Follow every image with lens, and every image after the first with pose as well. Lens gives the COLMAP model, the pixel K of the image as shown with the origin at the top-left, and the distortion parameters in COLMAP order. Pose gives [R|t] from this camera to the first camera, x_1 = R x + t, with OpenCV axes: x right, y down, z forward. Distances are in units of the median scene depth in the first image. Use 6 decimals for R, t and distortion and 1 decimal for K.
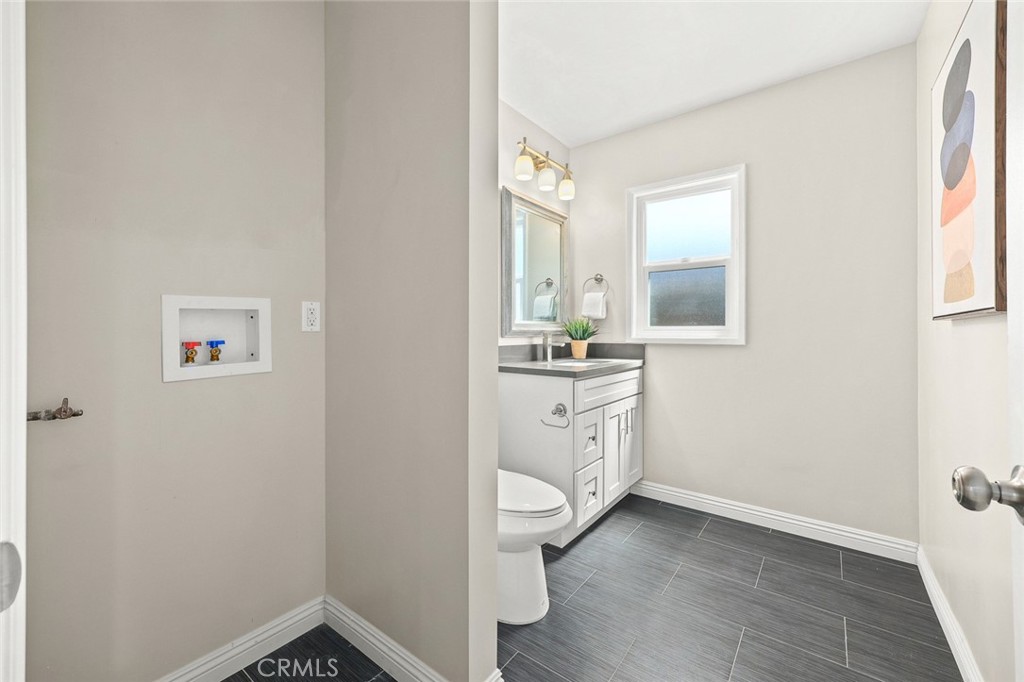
lens RADIAL K [[413.7, 0, 513.2], [0, 413.7, 333.0], [0, 0, 1]] dist [0.014841, 0.000358]
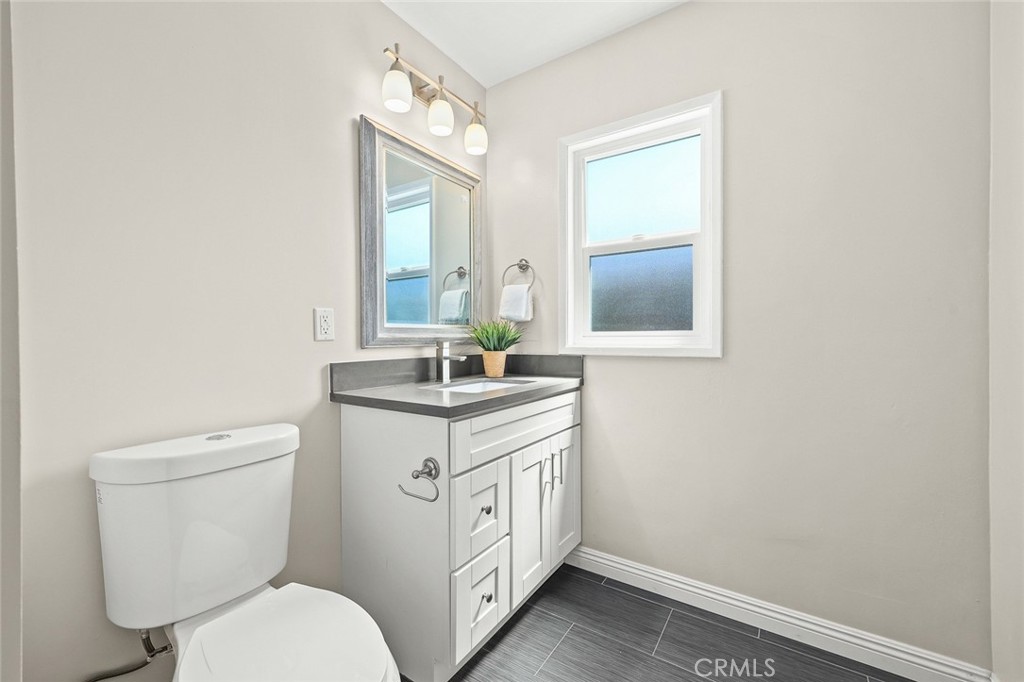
lens RADIAL K [[413.7, 0, 509.9], [0, 413.7, 343.4], [0, 0, 1]] dist [0.014841, 0.000358]
pose [[0.998317, -0.005687, 0.057707, 0.161594], [0.005123, 0.999938, 0.009921, -0.002806], [-0.057759, -0.009608, 0.998284, 0.318422]]
